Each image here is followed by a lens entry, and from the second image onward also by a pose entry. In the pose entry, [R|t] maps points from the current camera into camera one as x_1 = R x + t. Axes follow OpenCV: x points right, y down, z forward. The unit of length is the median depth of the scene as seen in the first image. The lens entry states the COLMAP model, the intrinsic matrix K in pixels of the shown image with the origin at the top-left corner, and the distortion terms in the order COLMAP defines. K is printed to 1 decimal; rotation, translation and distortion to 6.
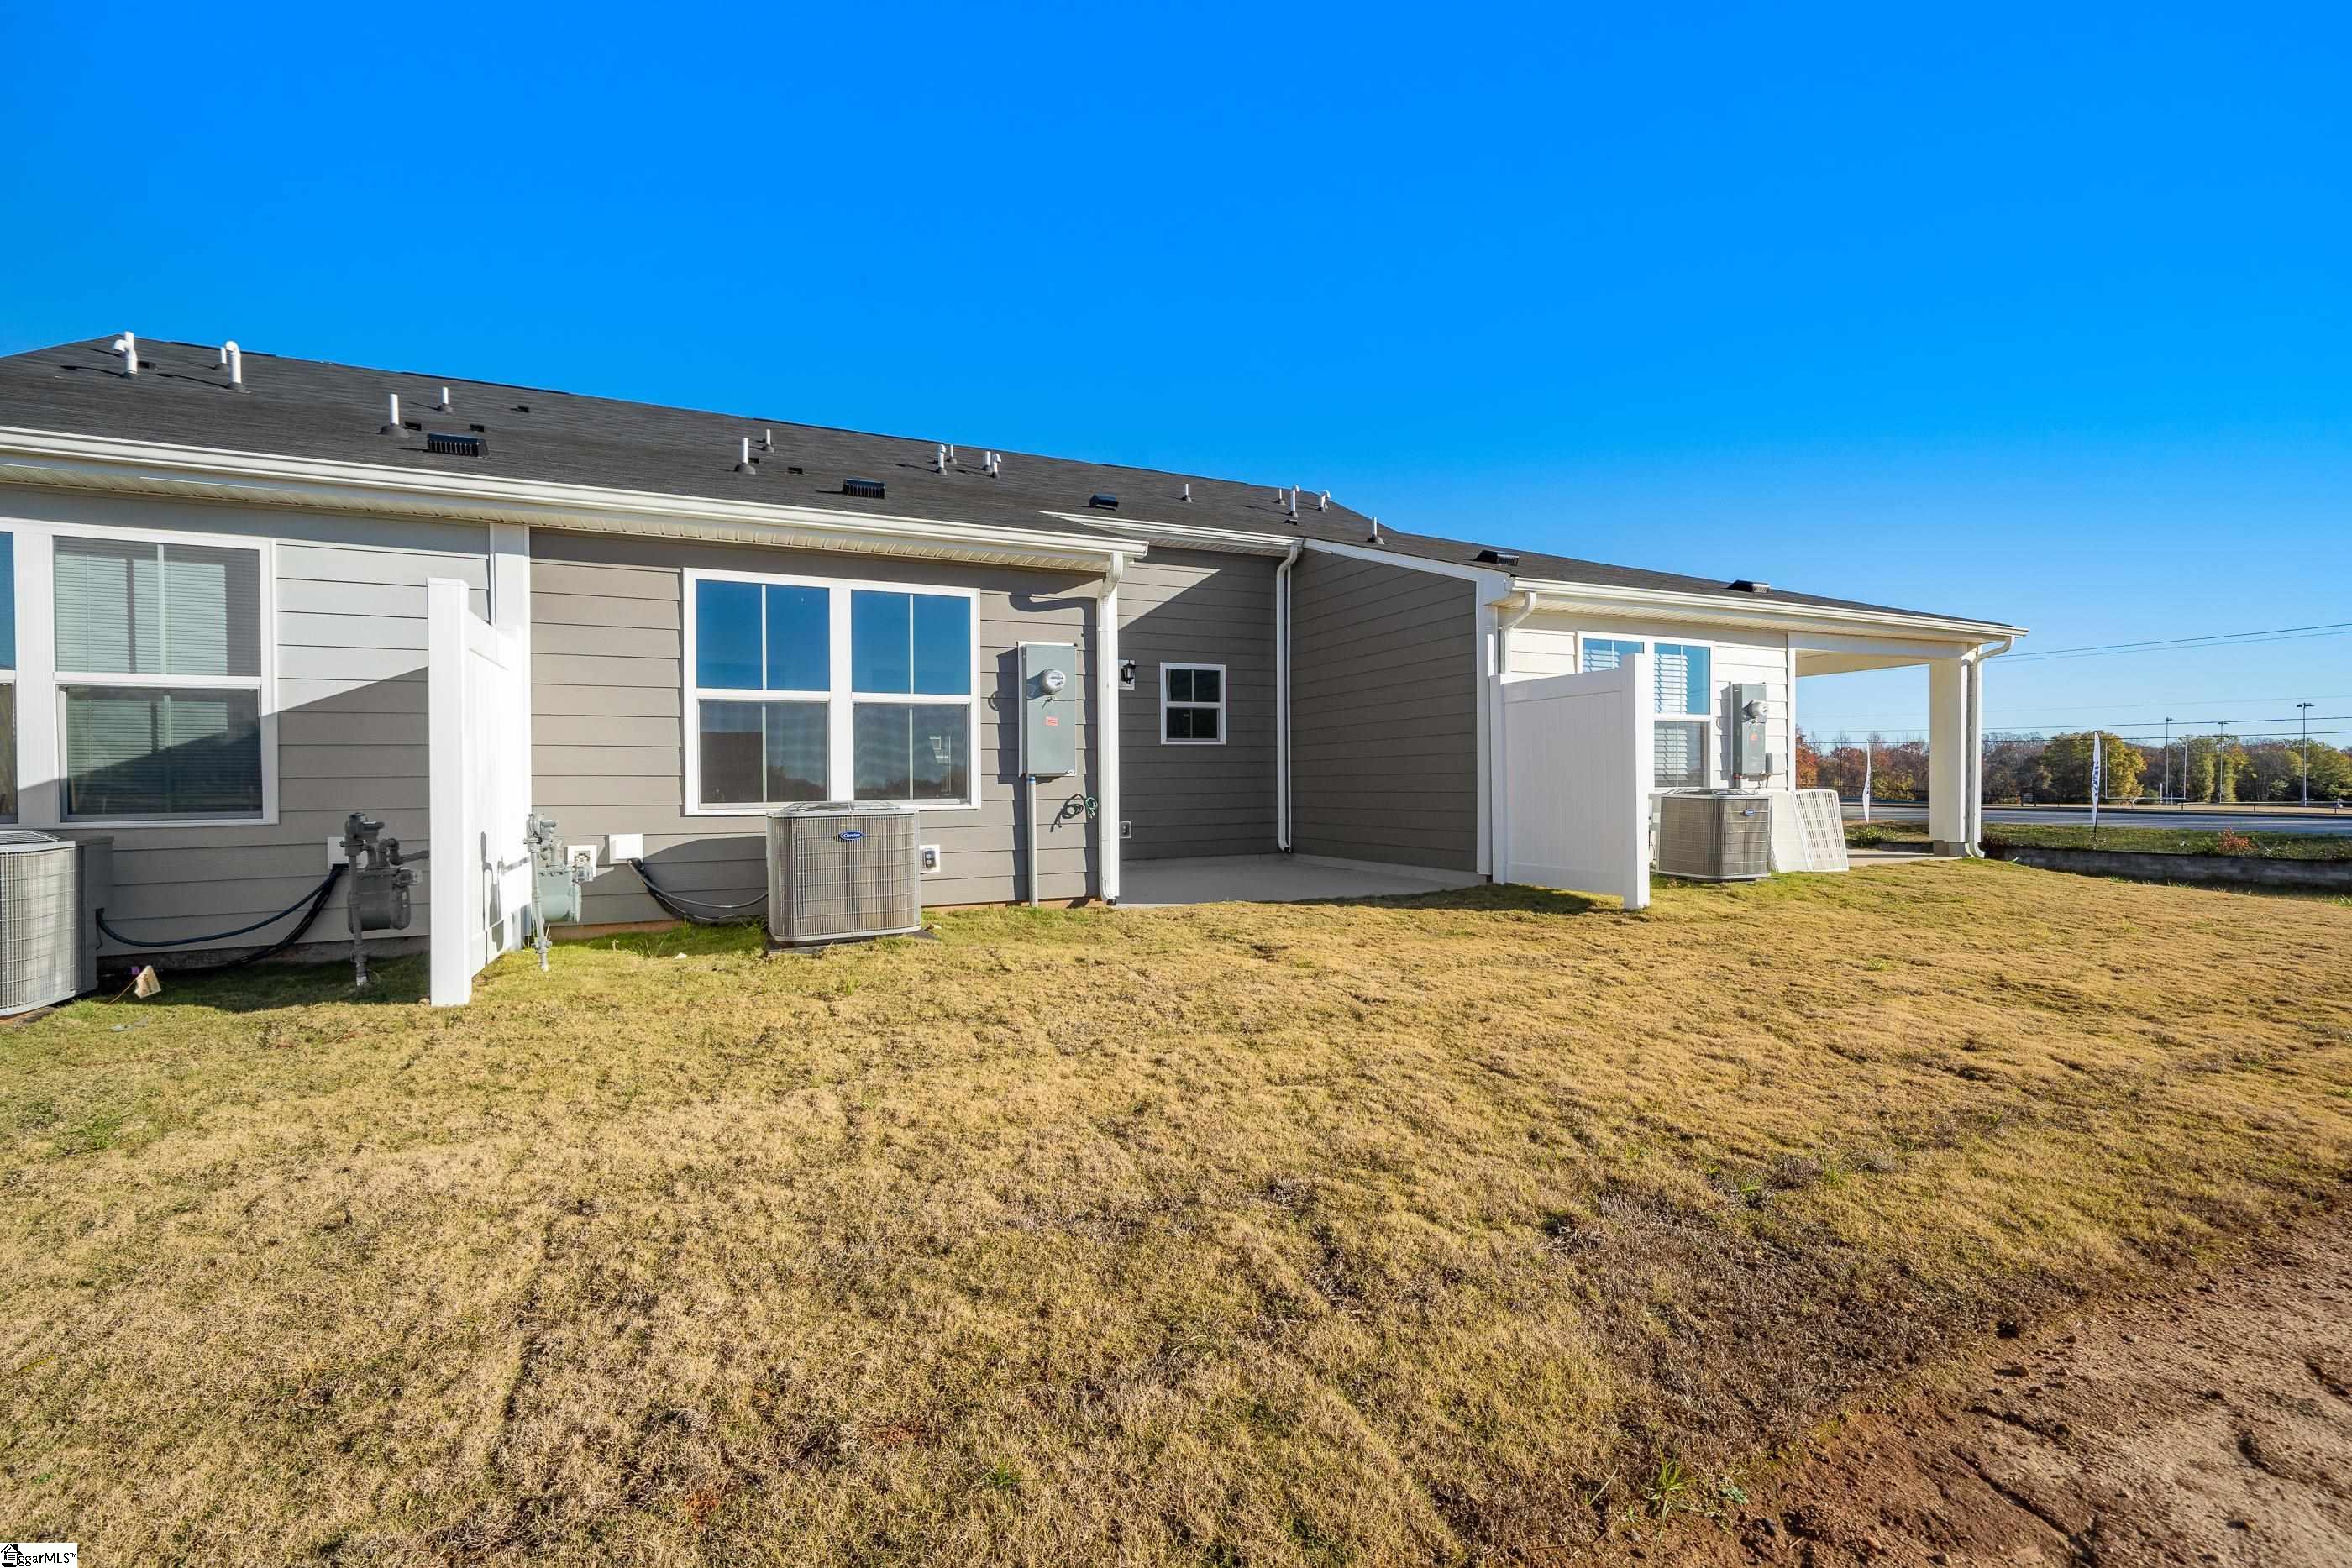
lens RADIAL K [[1073.8, 0, 1220.2], [0, 1073.8, 776.2], [0, 0, 1]] dist [0.002607, 0.001922]
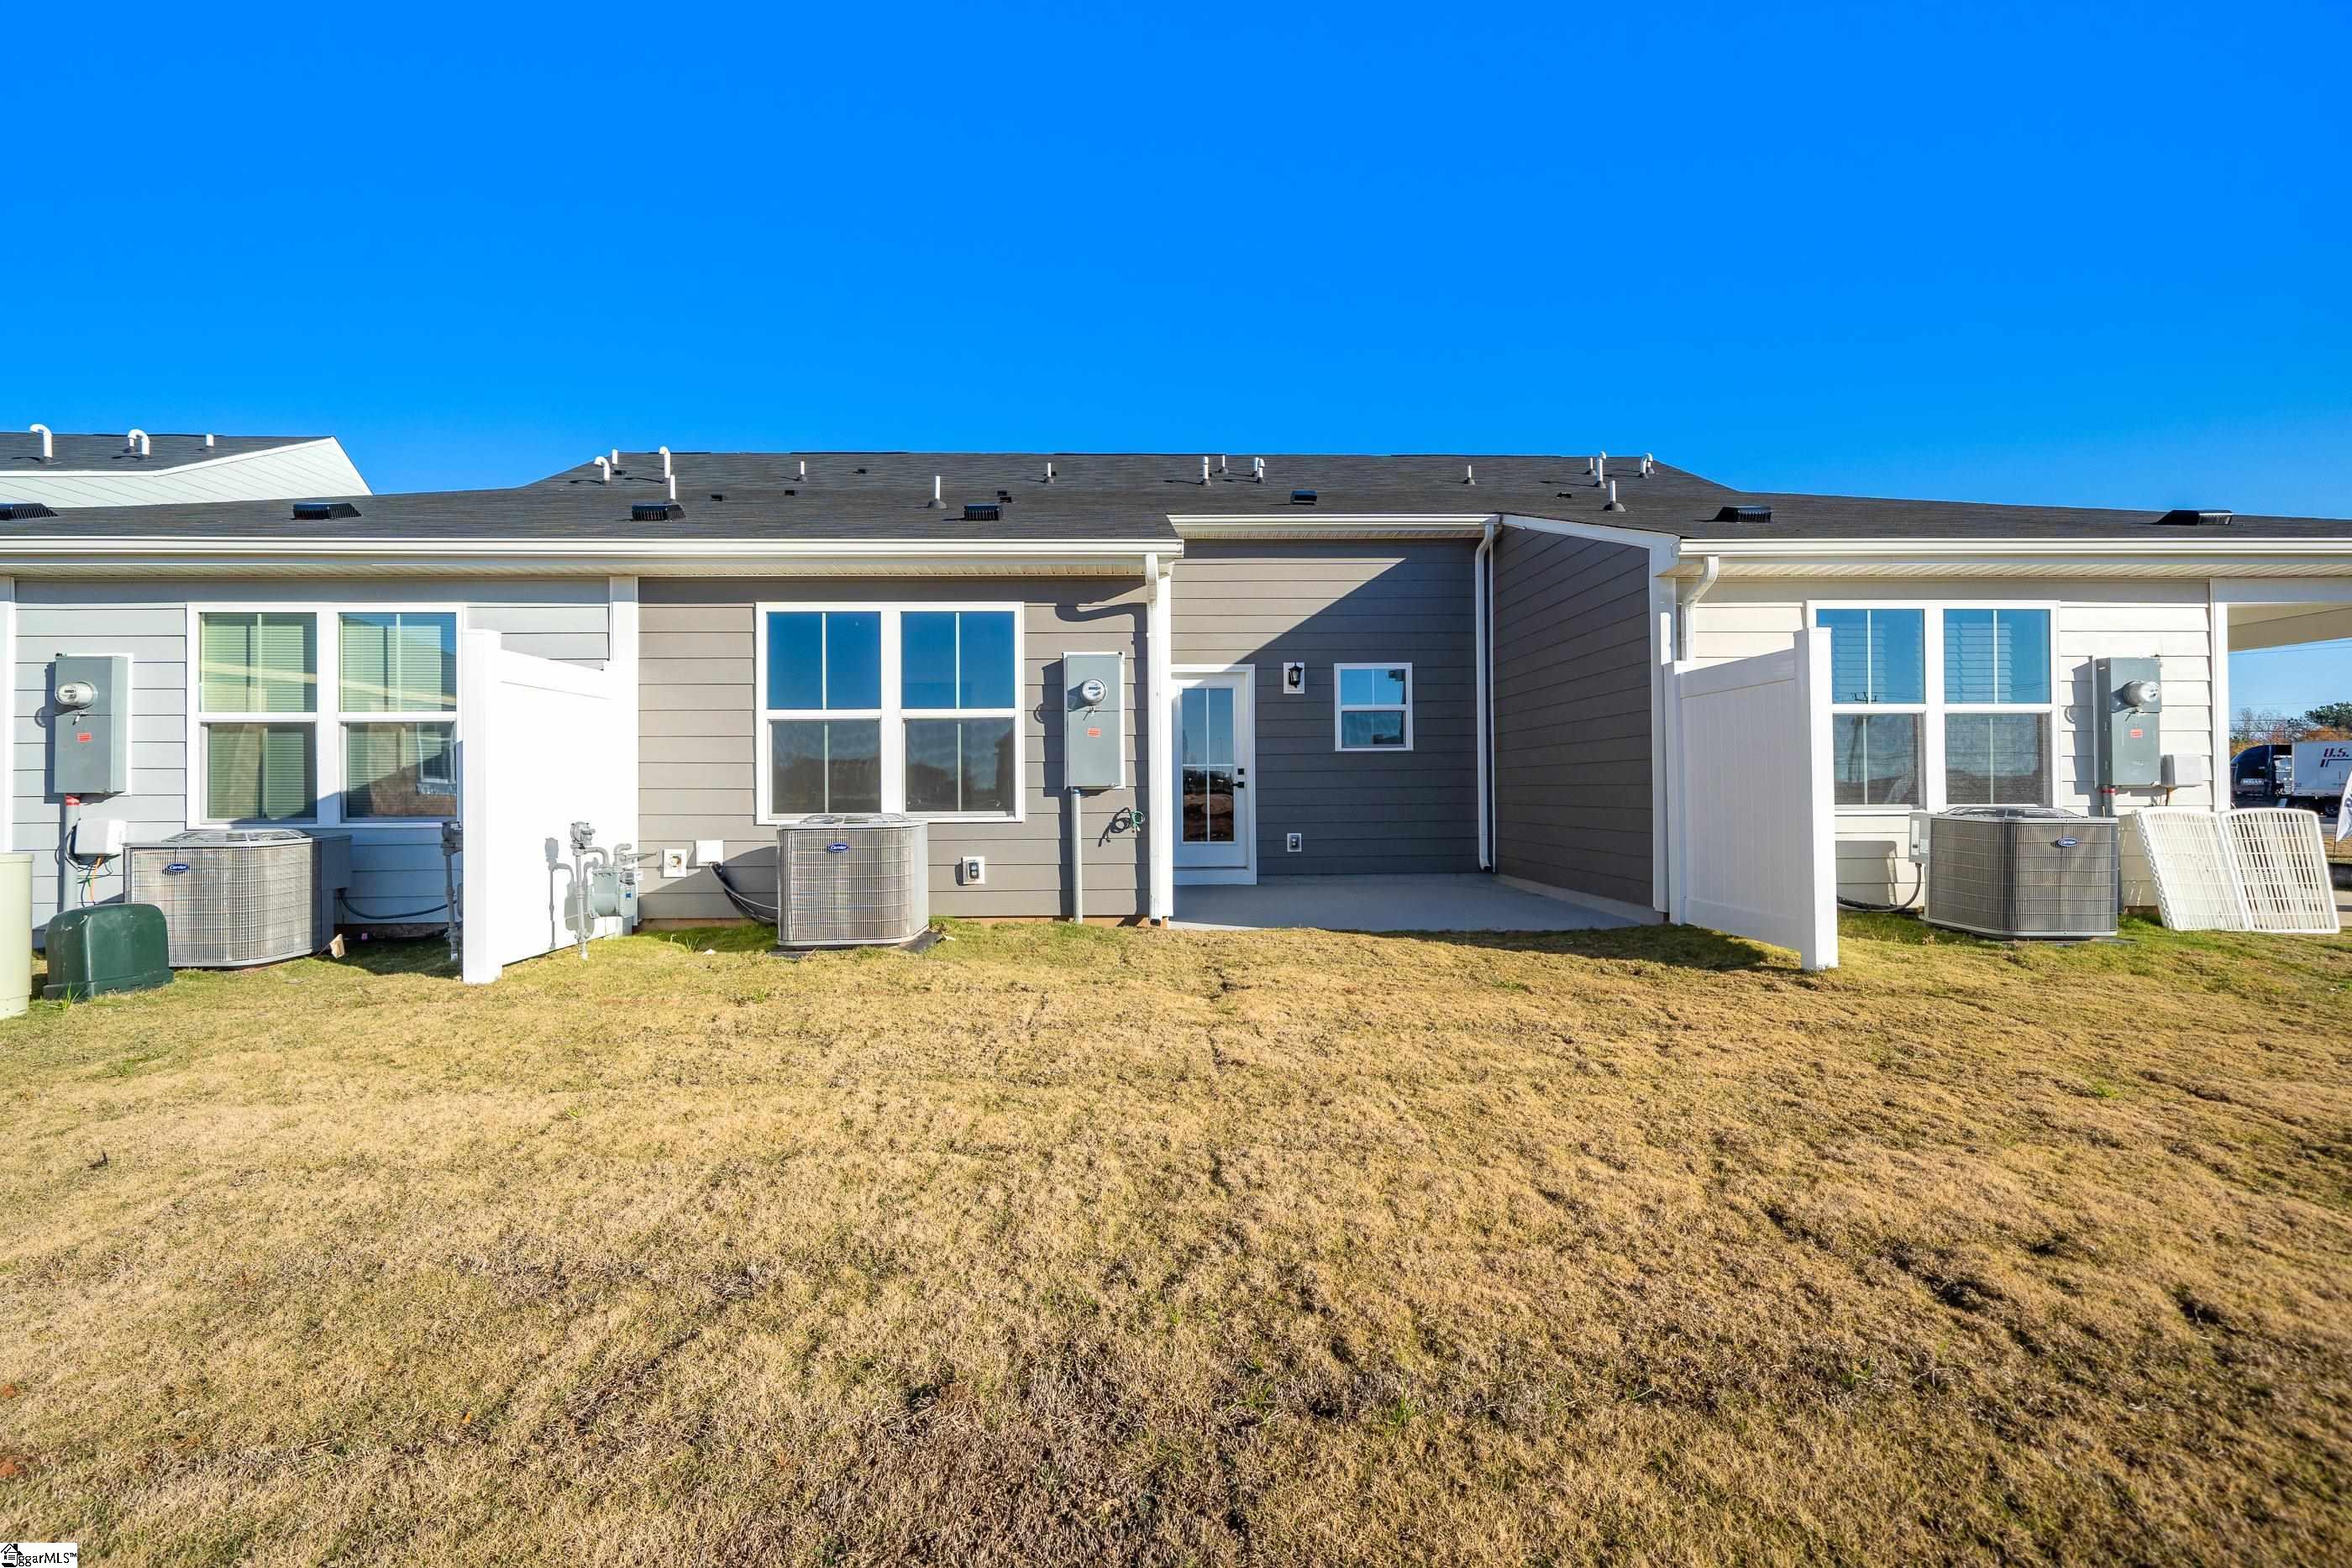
lens RADIAL K [[1073.8, 0, 1163.3], [0, 1073.8, 772.7], [0, 0, 1]] dist [0.002607, 0.001922]
pose [[0.910431, -0.001633, -0.413657, 0.308560], [-0.000194, 0.999990, -0.004376, -0.011081], [0.413660, 0.004064, 0.910422, 0.140990]]
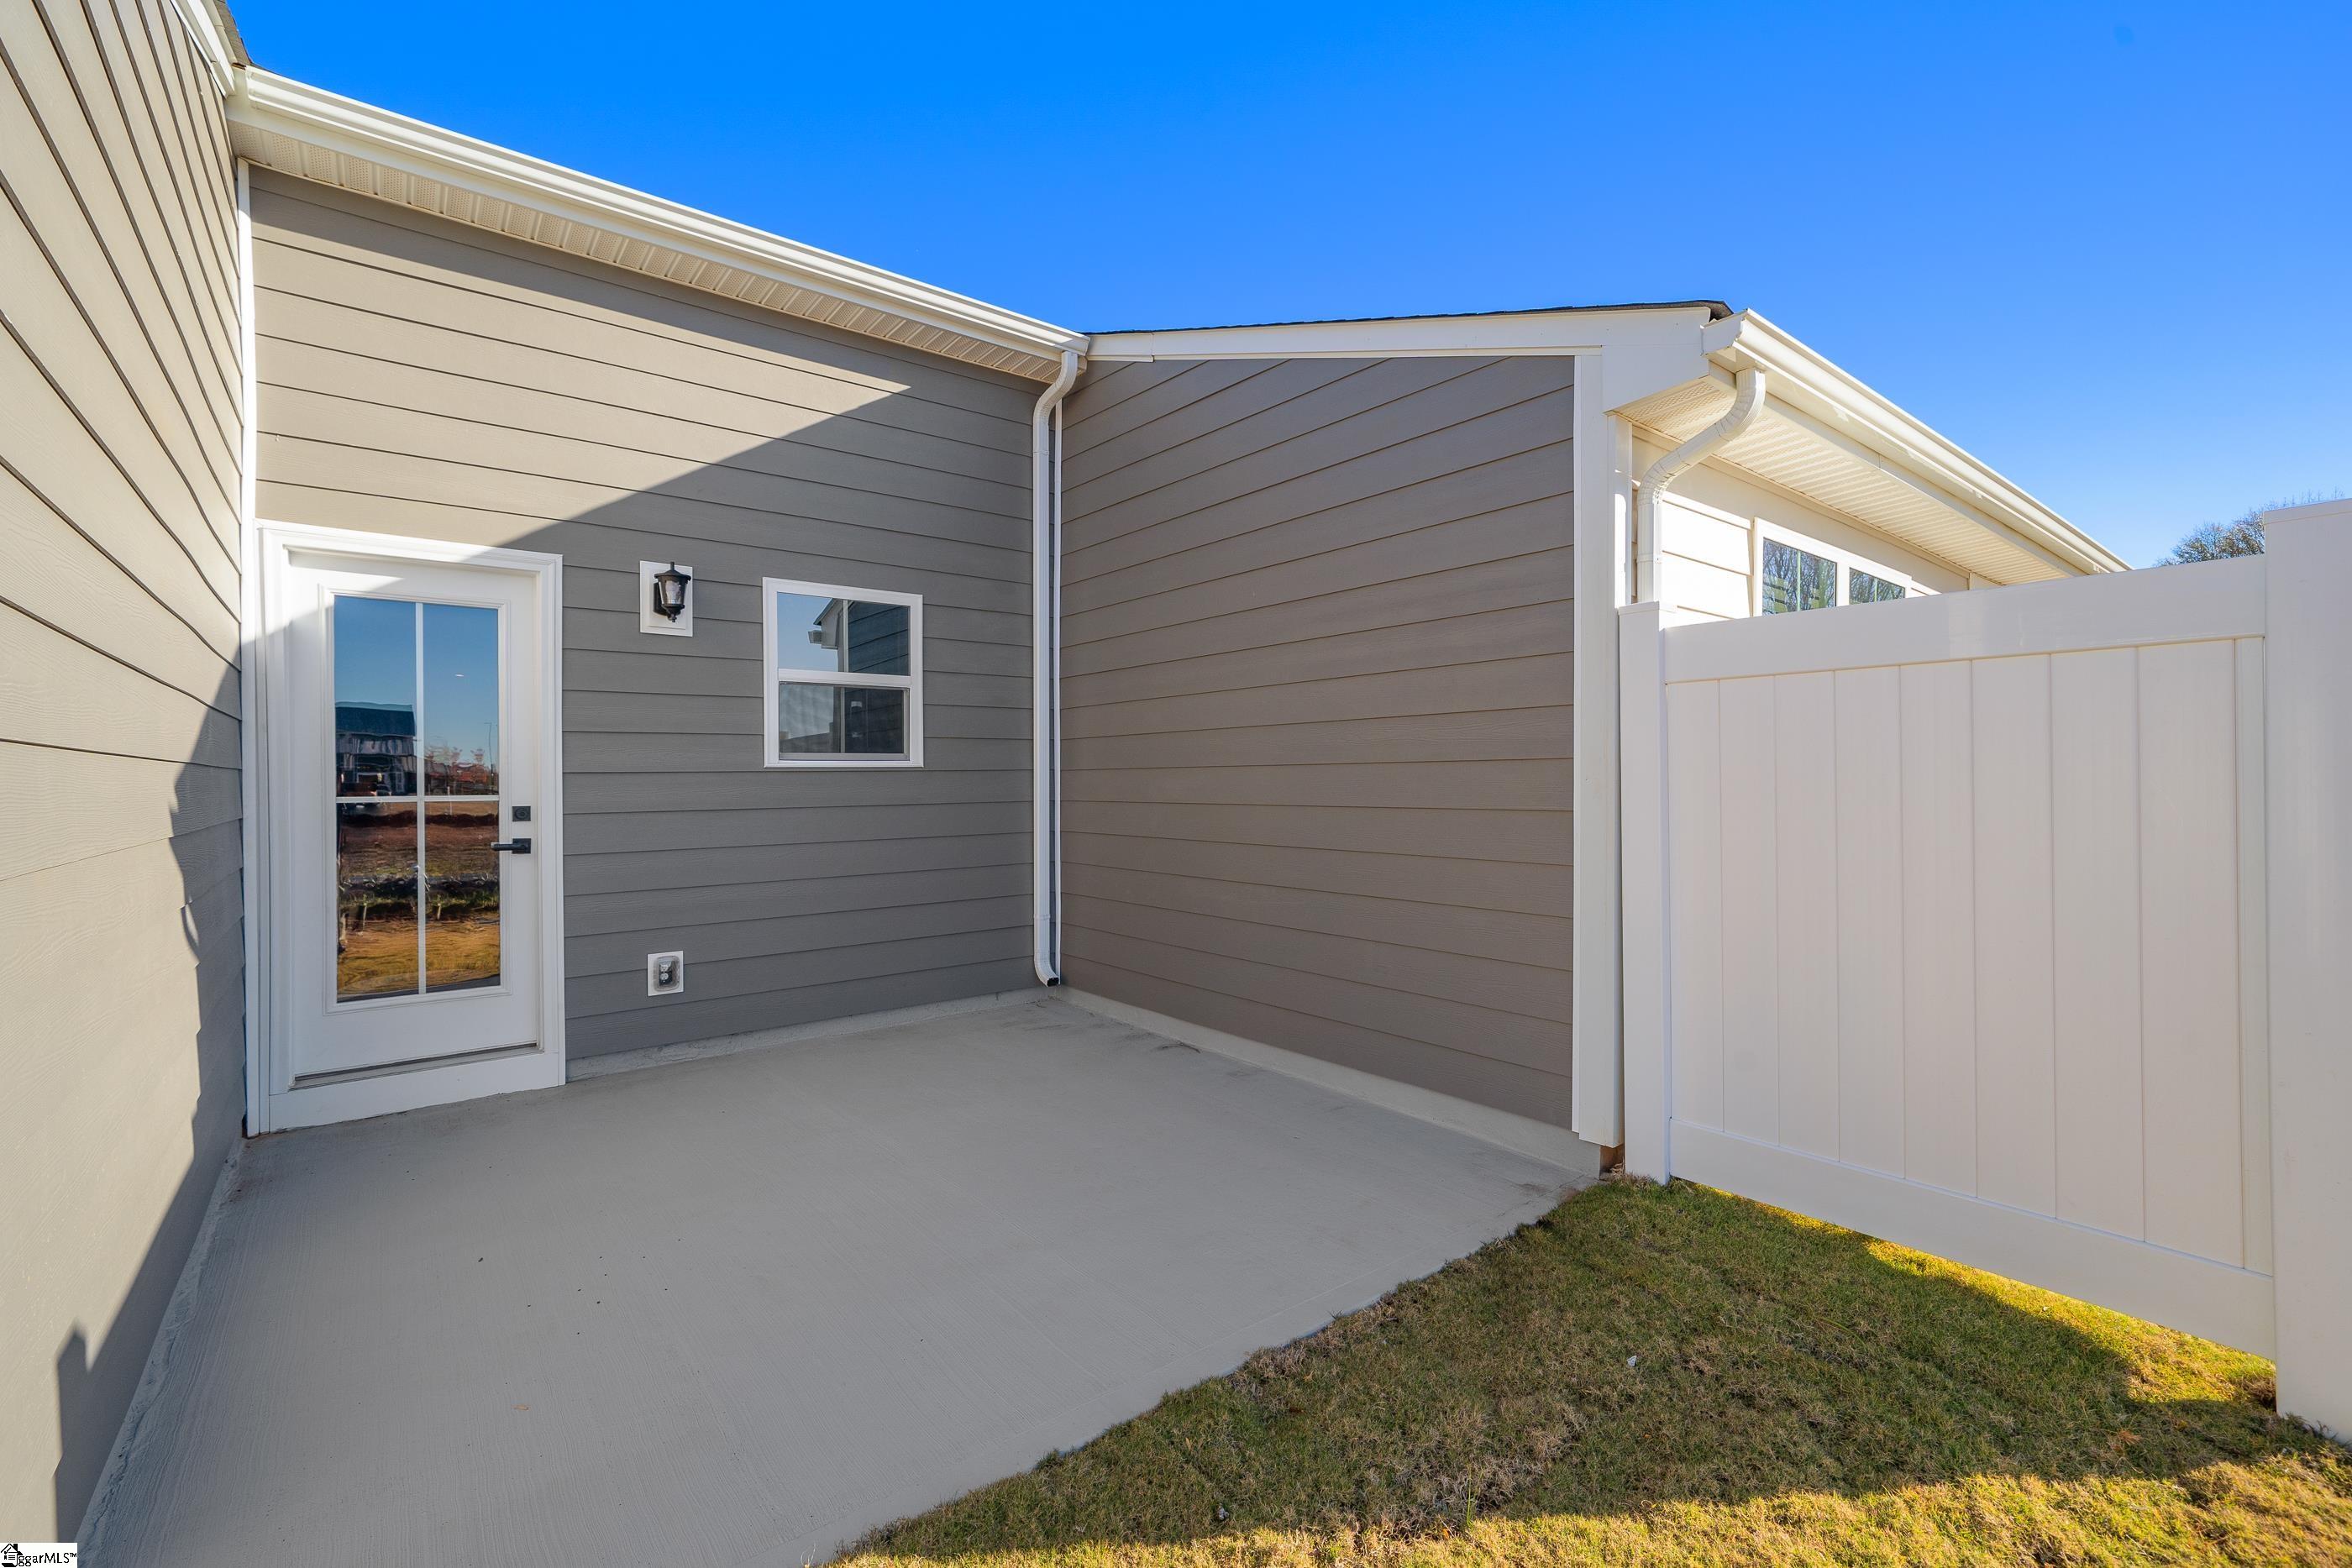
lens RADIAL K [[1024.4, 0, 1196.4], [0, 1024.4, 791.4], [0, 0, 1]] dist [0.011733, -0.000250]
pose [[0.976616, 0.005259, 0.214926, 0.042295], [-0.009314, 0.999797, 0.017859, -0.045511], [-0.214789, -0.019443, 0.976467, 0.879748]]
